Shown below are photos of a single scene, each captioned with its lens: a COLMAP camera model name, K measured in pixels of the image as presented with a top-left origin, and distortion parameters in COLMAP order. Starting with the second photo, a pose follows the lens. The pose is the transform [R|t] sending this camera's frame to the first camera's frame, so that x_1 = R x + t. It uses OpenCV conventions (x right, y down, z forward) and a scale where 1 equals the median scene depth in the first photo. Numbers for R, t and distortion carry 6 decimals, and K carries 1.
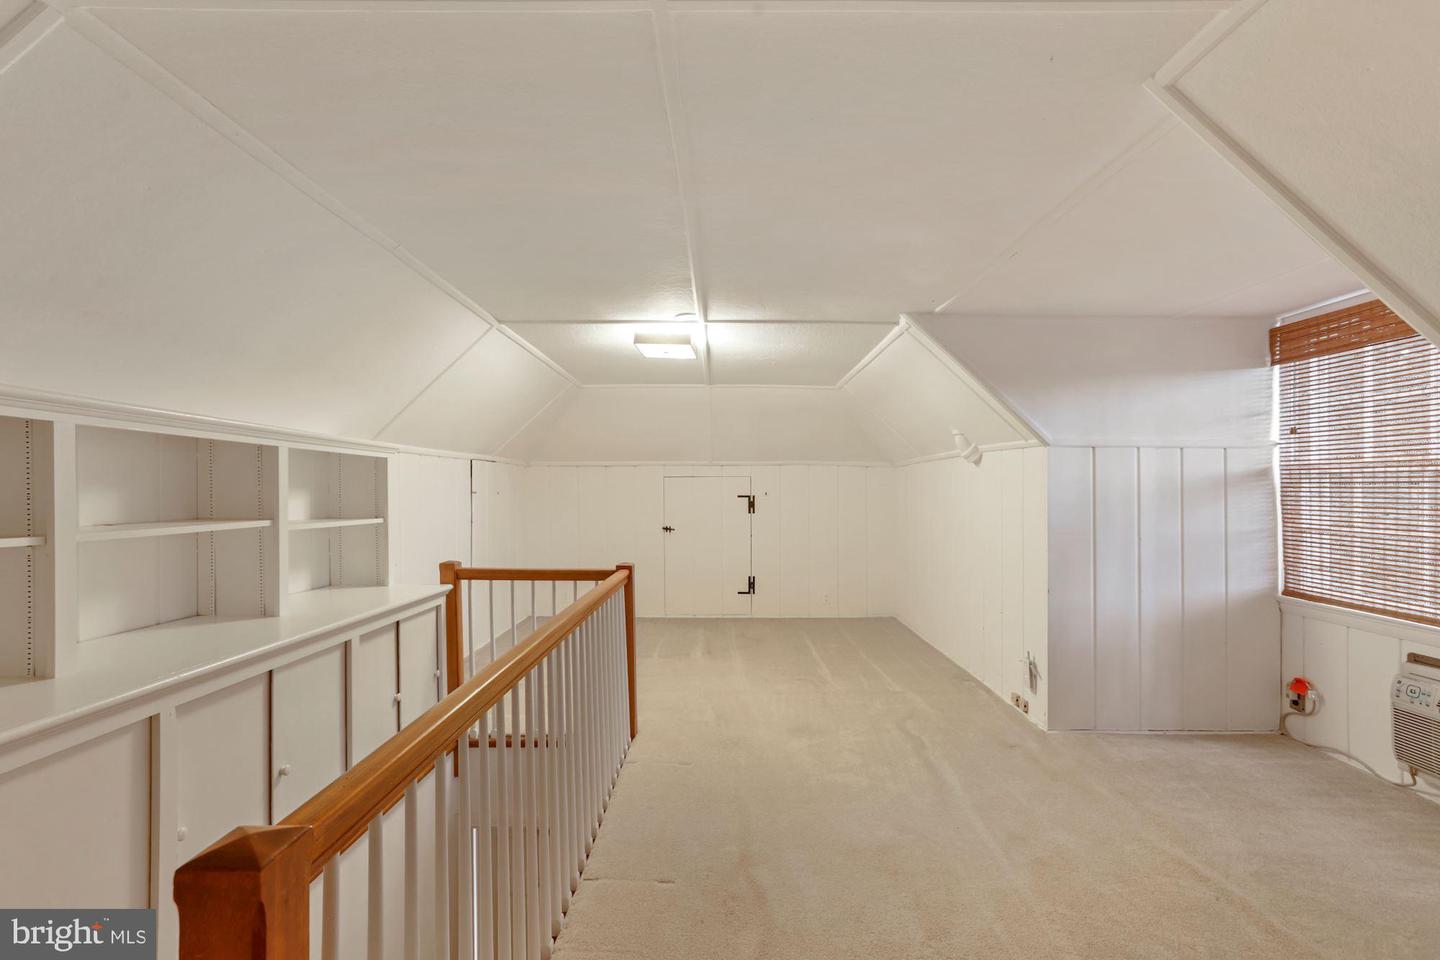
lens RADIAL K [[654.0, 0, 718.0], [0, 654.0, 491.9], [0, 0, 1]] dist [-0.062665, 0.038277]
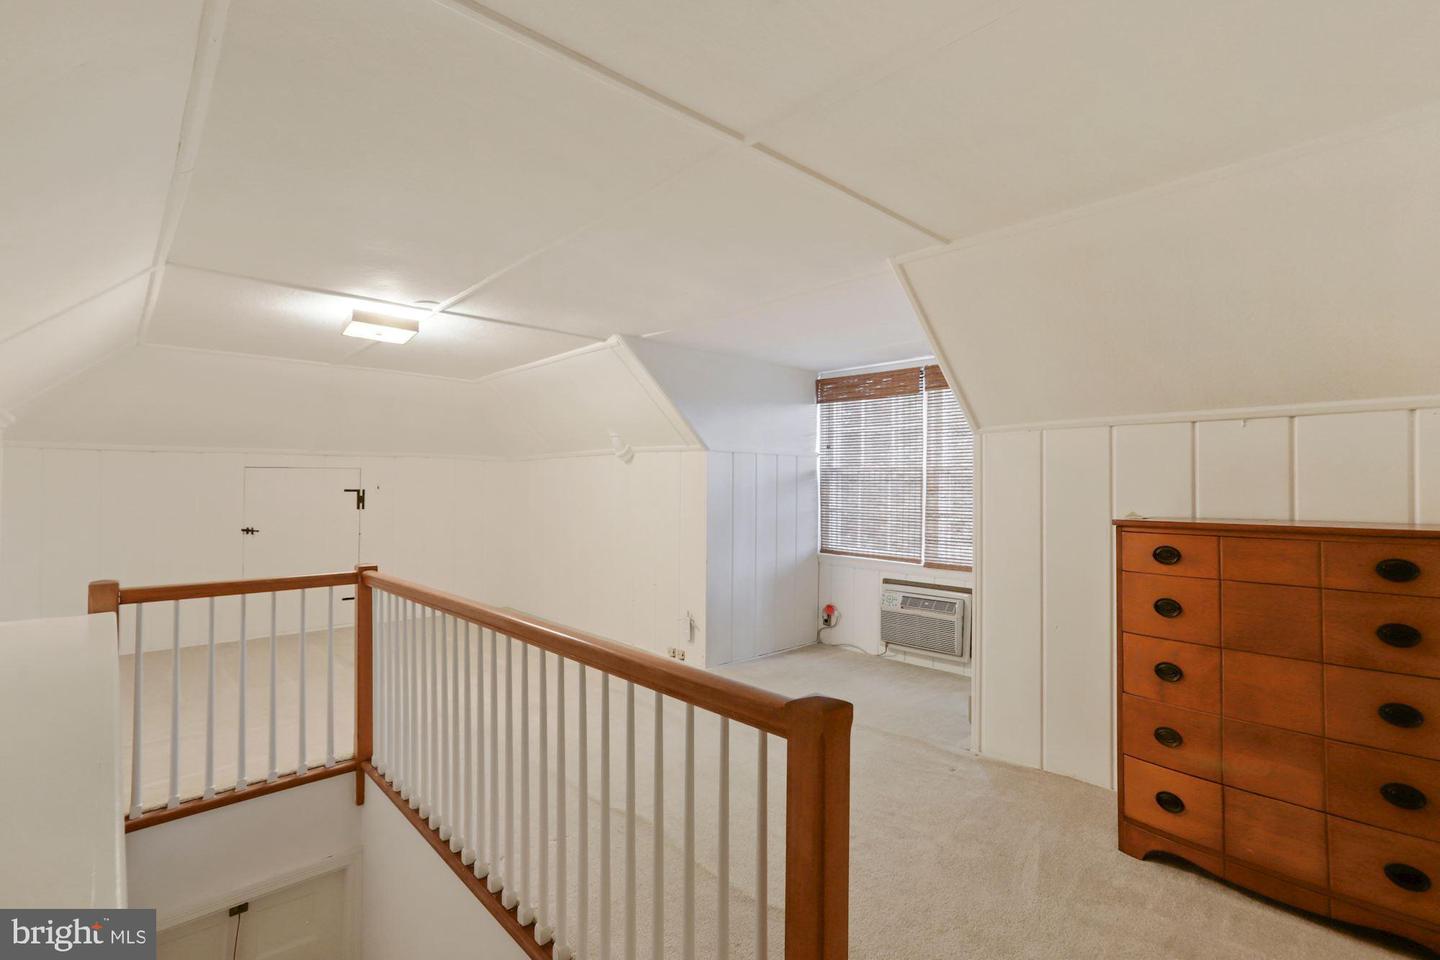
lens RADIAL K [[659.1, 0, 724.6], [0, 659.1, 487.3], [0, 0, 1]] dist [-0.058616, 0.023550]
pose [[0.728324, -0.001185, 0.685232, -0.377462], [-0.000673, 0.999997, 0.002444, -0.000436], [-0.685233, -0.002242, 0.728321, -0.001168]]
